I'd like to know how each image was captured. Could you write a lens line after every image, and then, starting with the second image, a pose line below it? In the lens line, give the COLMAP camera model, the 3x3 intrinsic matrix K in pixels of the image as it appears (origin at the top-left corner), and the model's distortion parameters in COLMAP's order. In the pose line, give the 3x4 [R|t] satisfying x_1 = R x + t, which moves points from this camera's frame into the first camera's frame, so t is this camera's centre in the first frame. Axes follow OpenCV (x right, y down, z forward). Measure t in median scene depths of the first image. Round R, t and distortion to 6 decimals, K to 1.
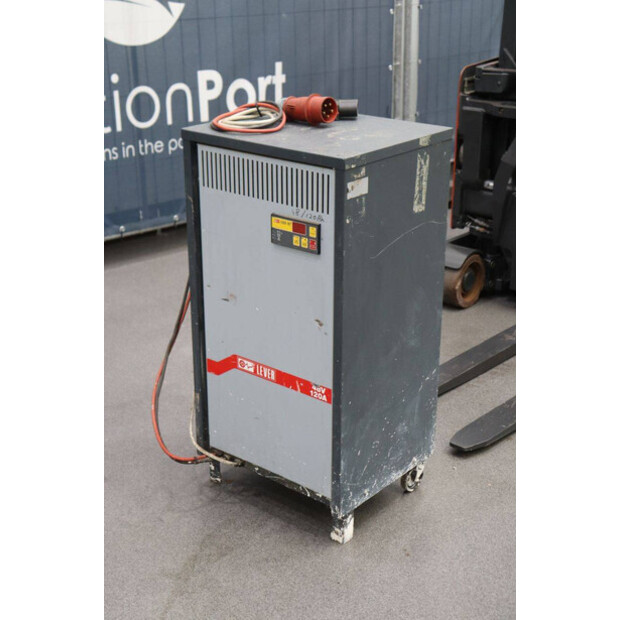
lens RADIAL K [[998.6, 0, 302.2], [0, 998.6, 313.2], [0, 0, 1]] dist [0.128545, 0.124869]
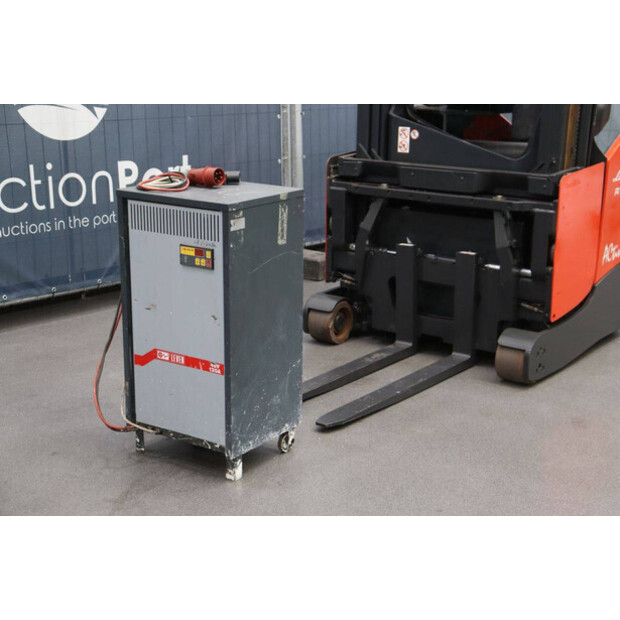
lens RADIAL K [[1052.5, 0, 320.8], [0, 1052.5, 309.4], [0, 0, 1]] dist [0.161583, 0.122437]
pose [[0.994815, -0.016154, 0.100411, 0.013658], [0.027411, 0.993357, -0.111762, 0.136964], [-0.097939, 0.113934, 0.988649, -0.425005]]
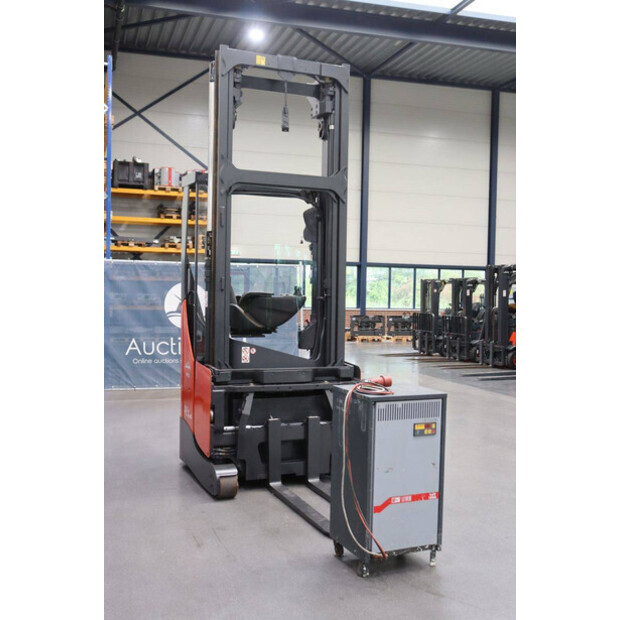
lens RADIAL K [[705.0, 0, 310.0], [0, 705.0, 310.0], [0, 0, 1]] dist [-0.030311, 0.022572]
pose [[0.435897, -0.021139, 0.899748, -1.278630], [0.302833, 0.944875, -0.124513, -0.173366], [-0.847518, 0.326749, 0.418269, 0.333964]]
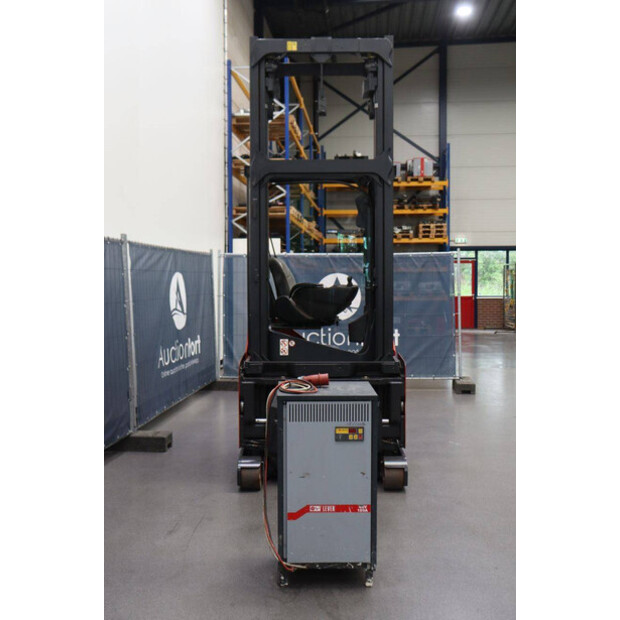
lens RADIAL K [[705.0, 0, 310.0], [0, 705.0, 310.0], [0, 0, 1]] dist [-0.030311, 0.022572]
pose [[0.752672, -0.035205, 0.657453, -0.829125], [0.237181, 0.946023, -0.220875, -0.012760], [-0.614190, 0.322182, 0.720395, -0.106904]]
